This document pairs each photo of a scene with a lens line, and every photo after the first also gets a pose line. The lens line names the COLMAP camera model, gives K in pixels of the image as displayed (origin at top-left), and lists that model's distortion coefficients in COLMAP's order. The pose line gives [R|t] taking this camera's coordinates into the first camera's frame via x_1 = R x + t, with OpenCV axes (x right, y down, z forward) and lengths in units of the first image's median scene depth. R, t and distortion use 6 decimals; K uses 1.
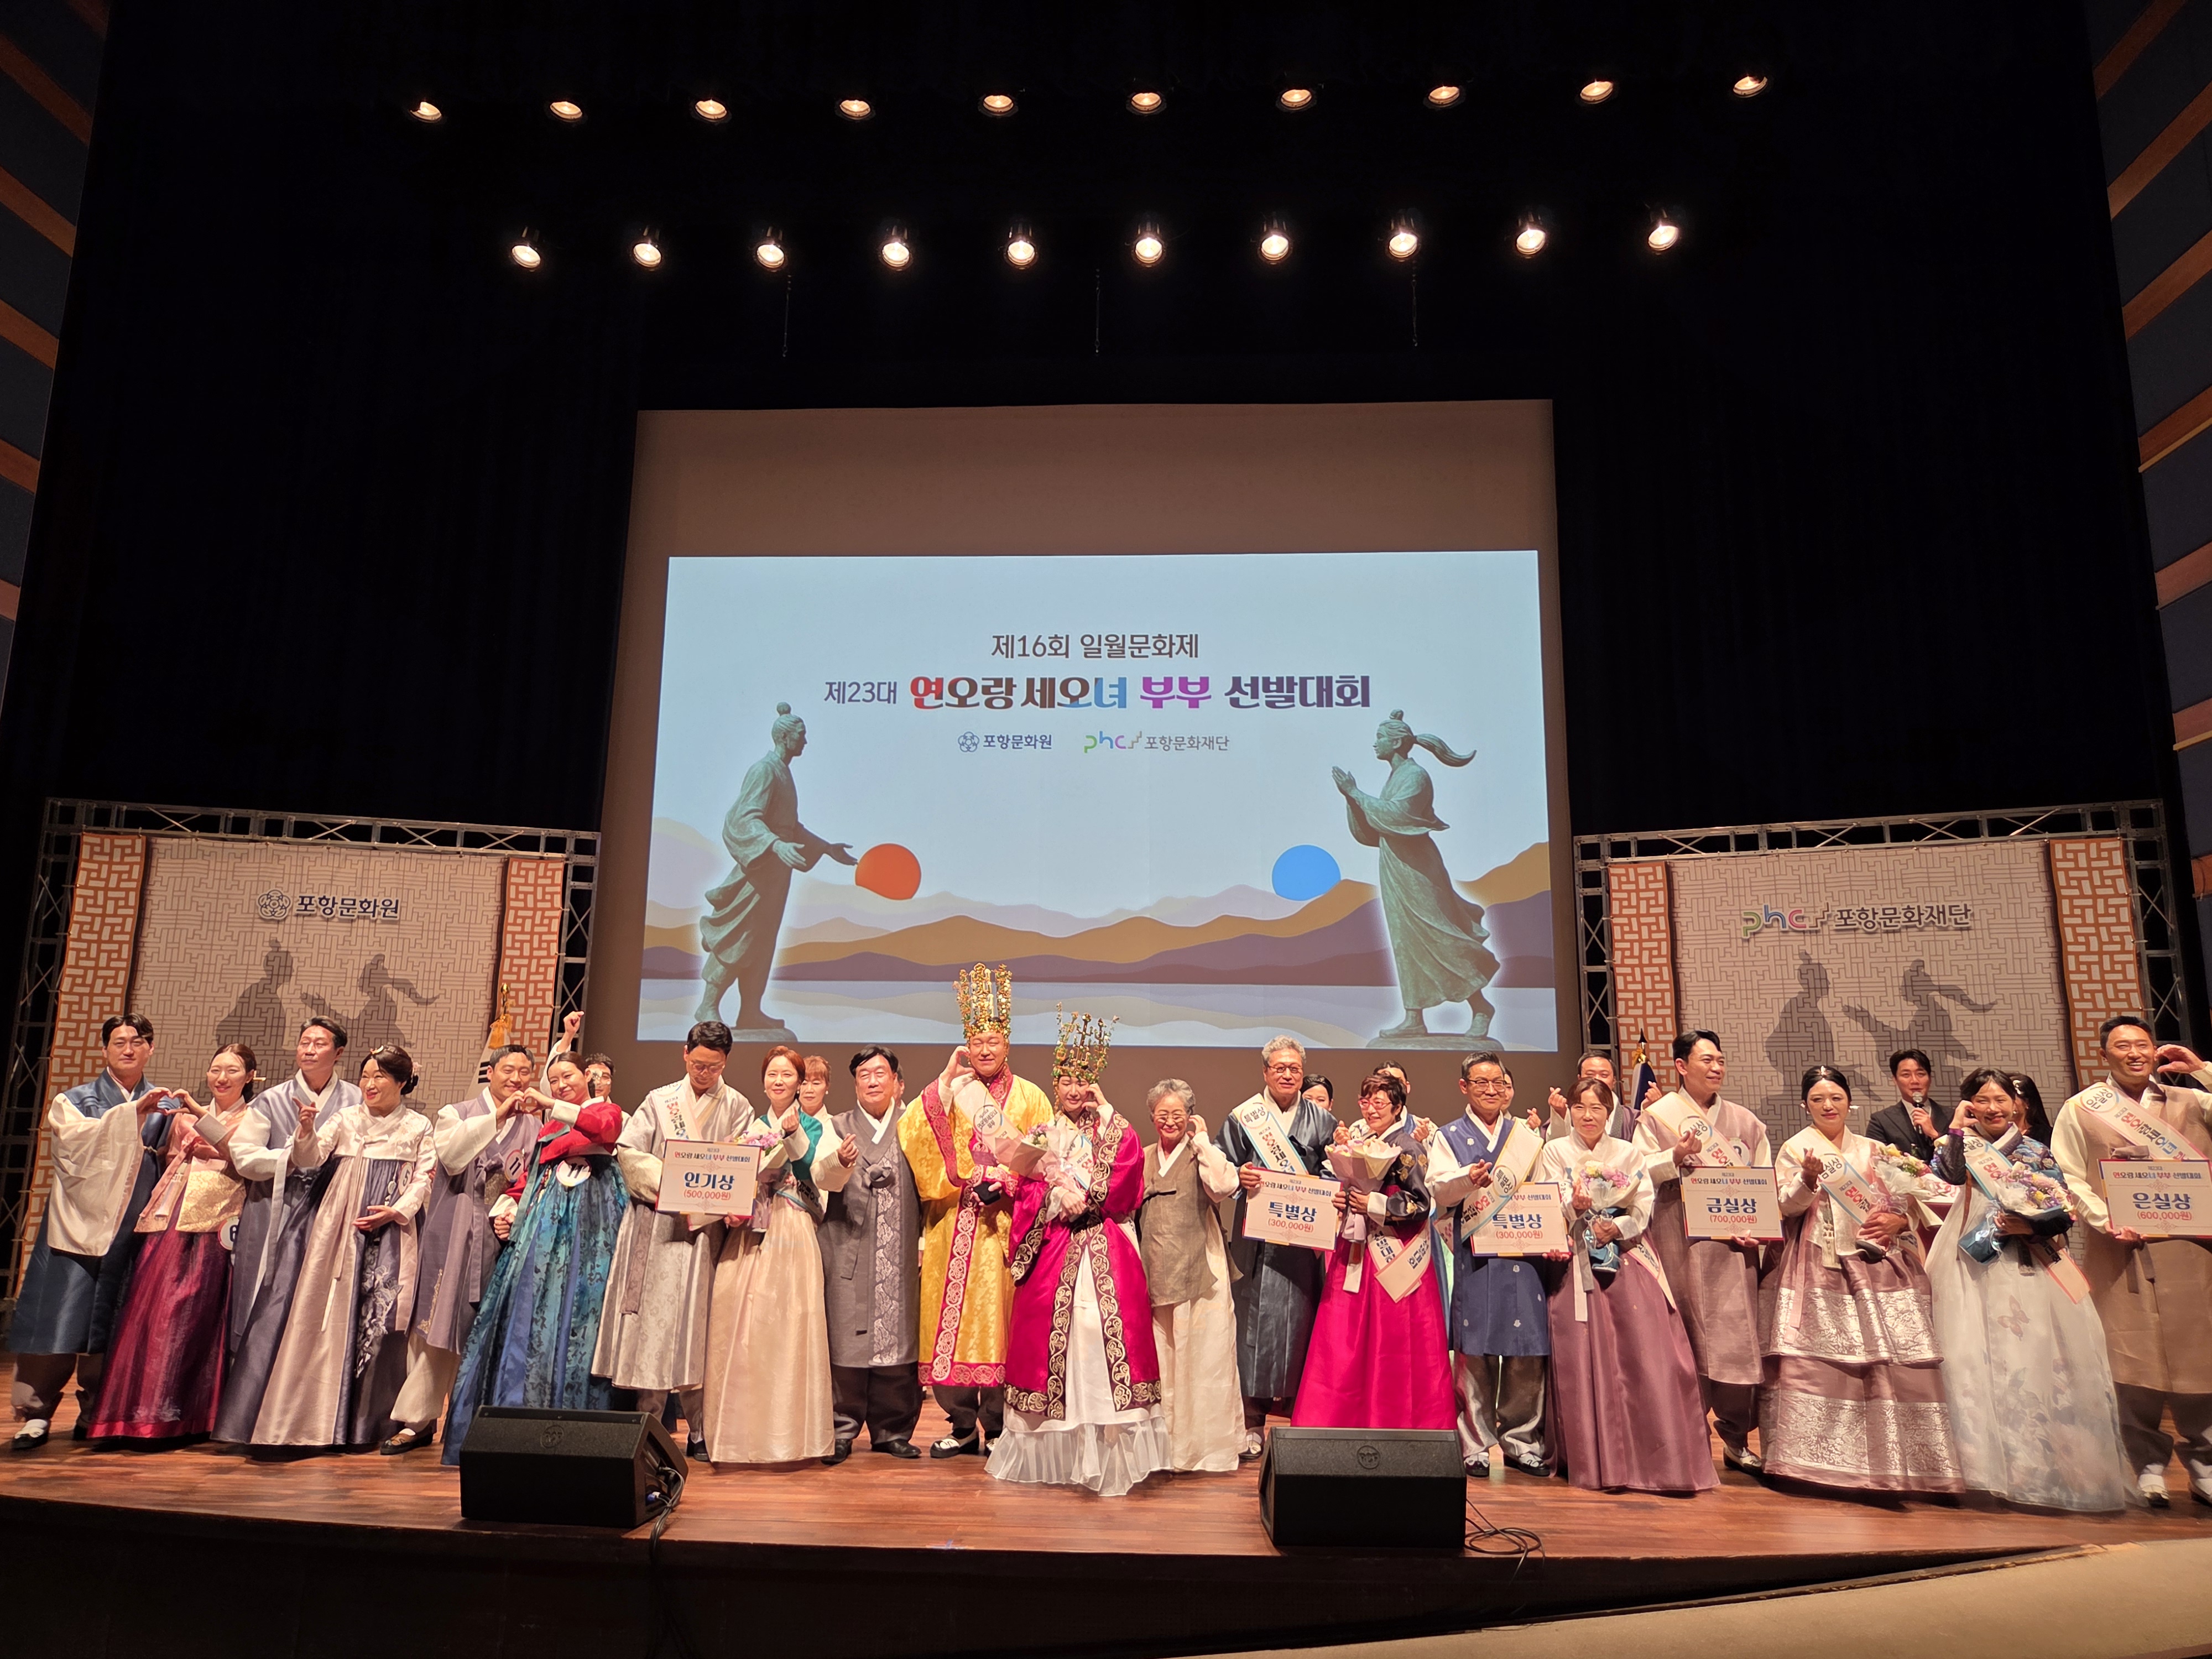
lens RADIAL K [[1508.1, 0, 1106.0], [0, 1508.1, 829.5], [0, 0, 1]] dist [0.067820, -0.002035]
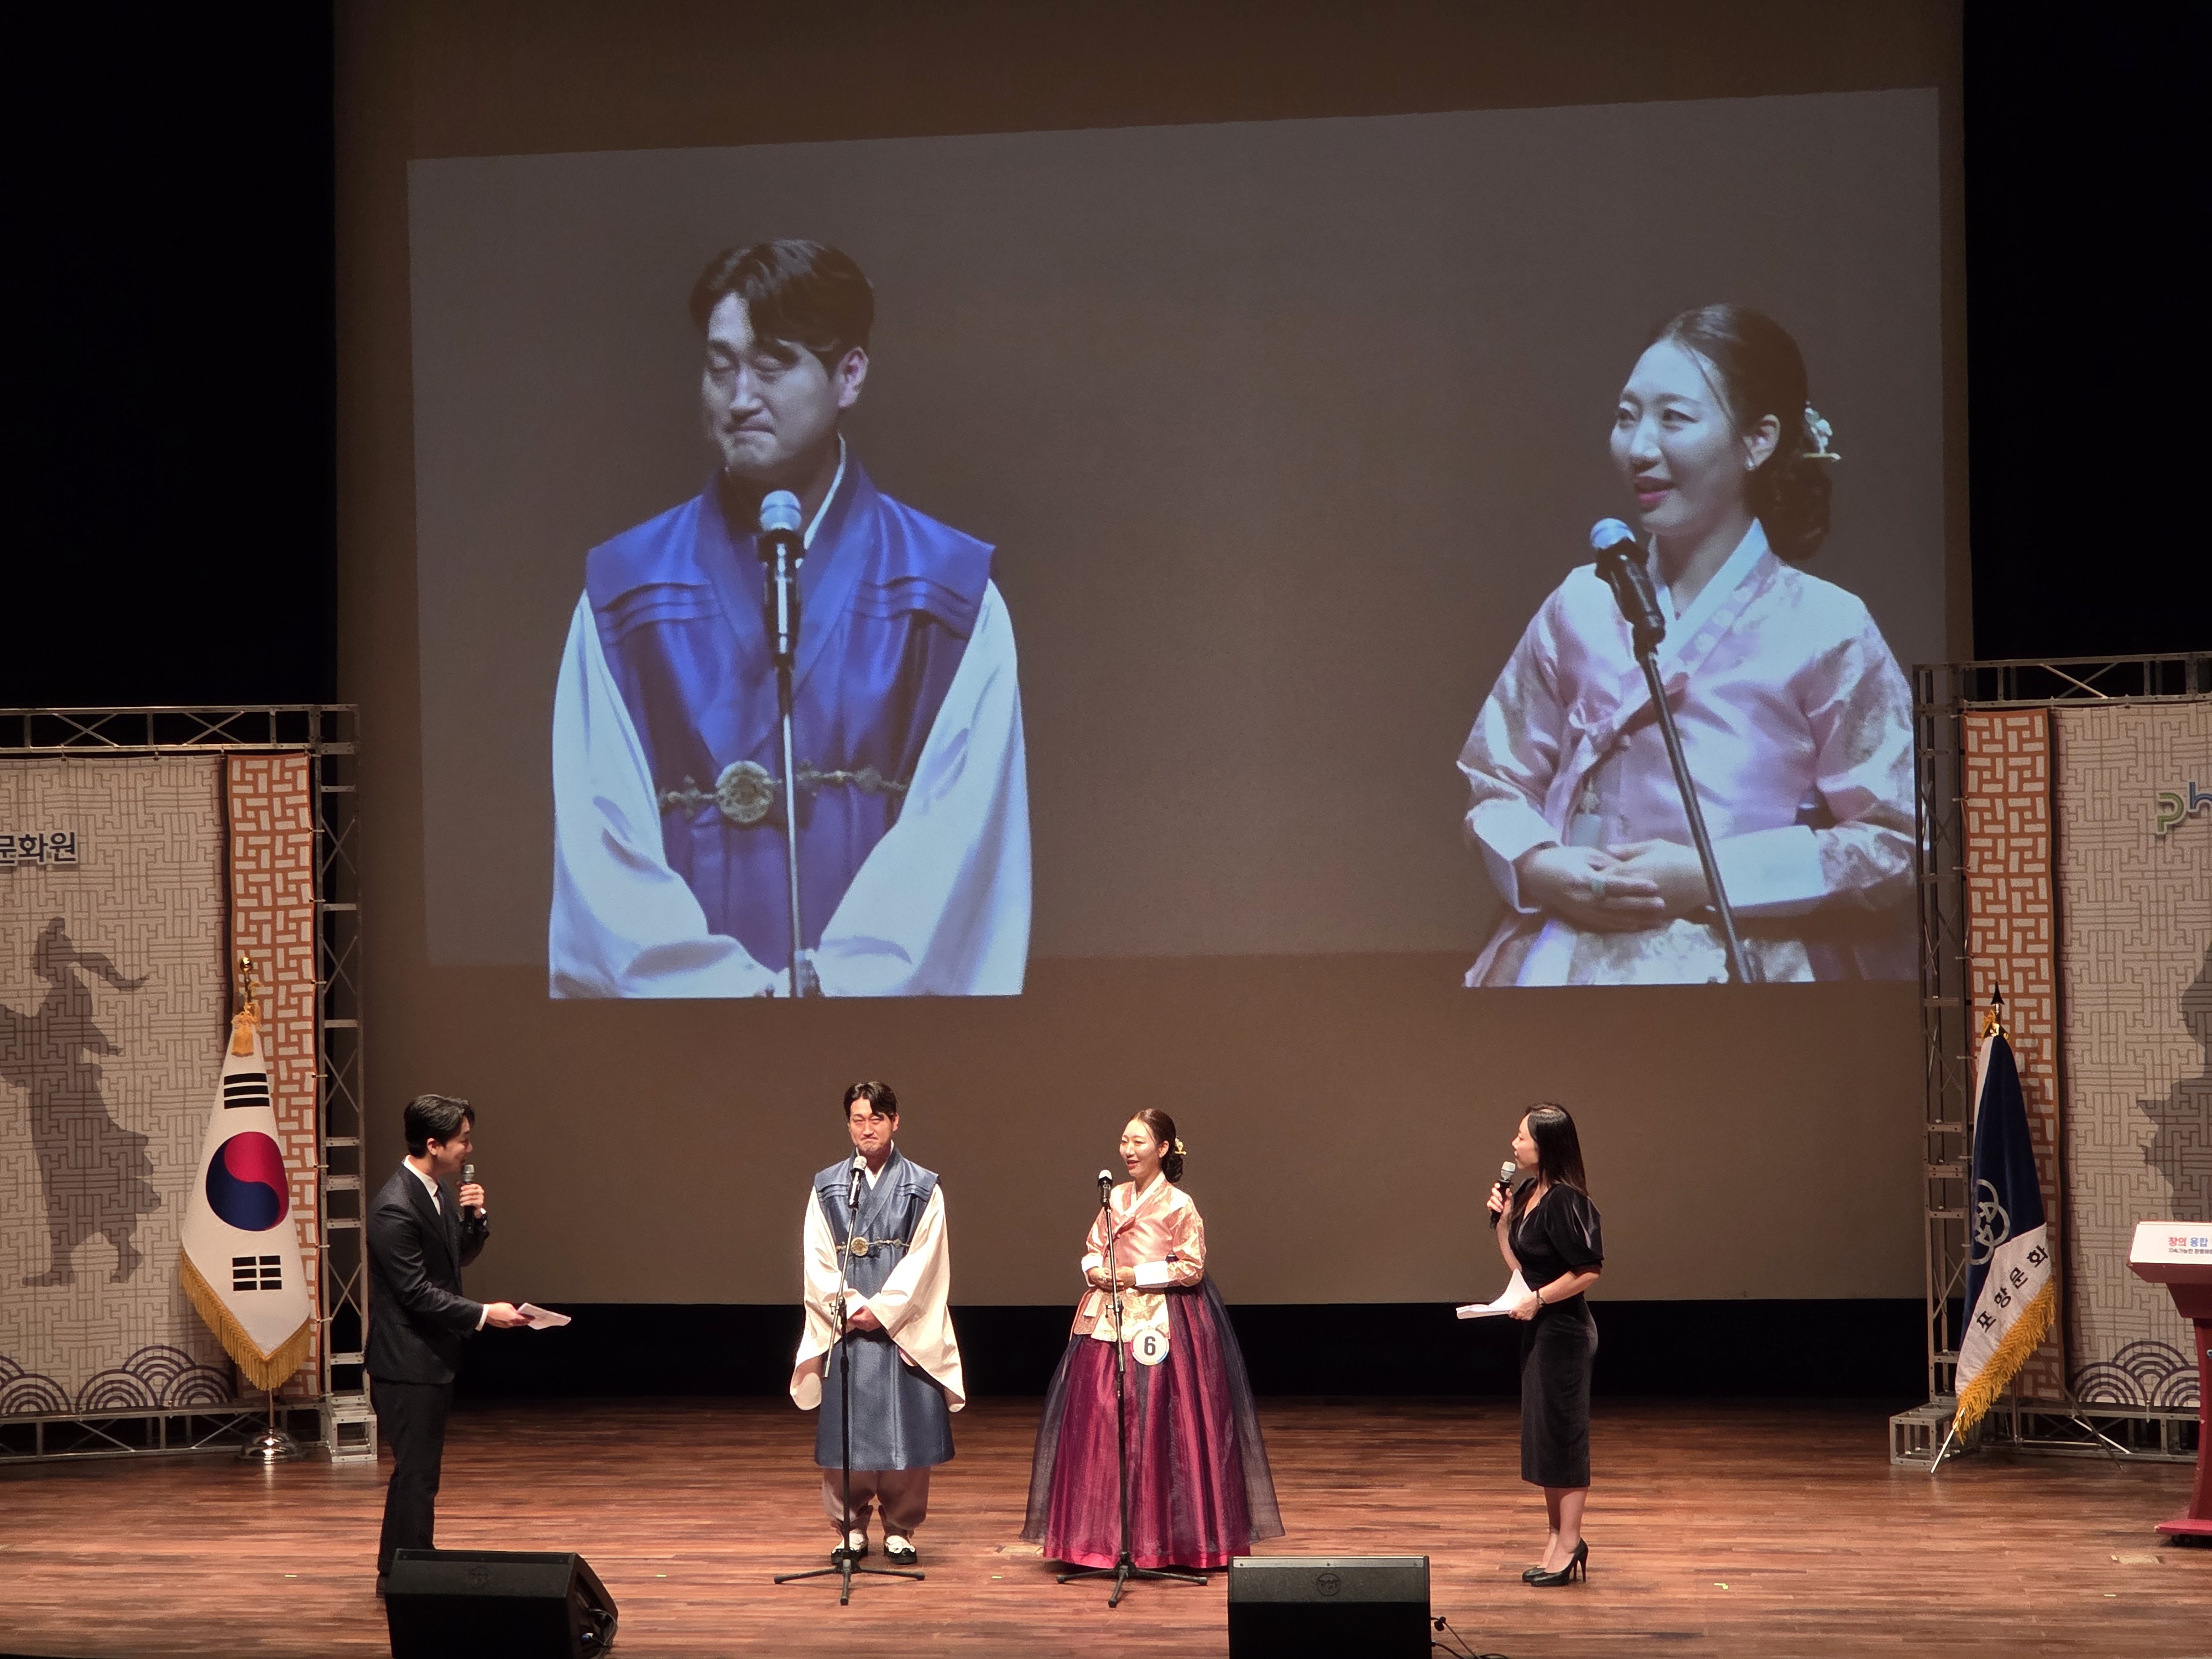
lens RADIAL K [[4438.9, 0, 1106.0], [0, 4438.9, 829.5], [0, 0, 1]] dist [0.195531, -0.062717]
pose [[0.994581, -0.032269, -0.098827, 0.164248], [0.050485, 0.980911, 0.187788, -0.293141], [0.090881, -0.191760, 0.977225, -0.829573]]
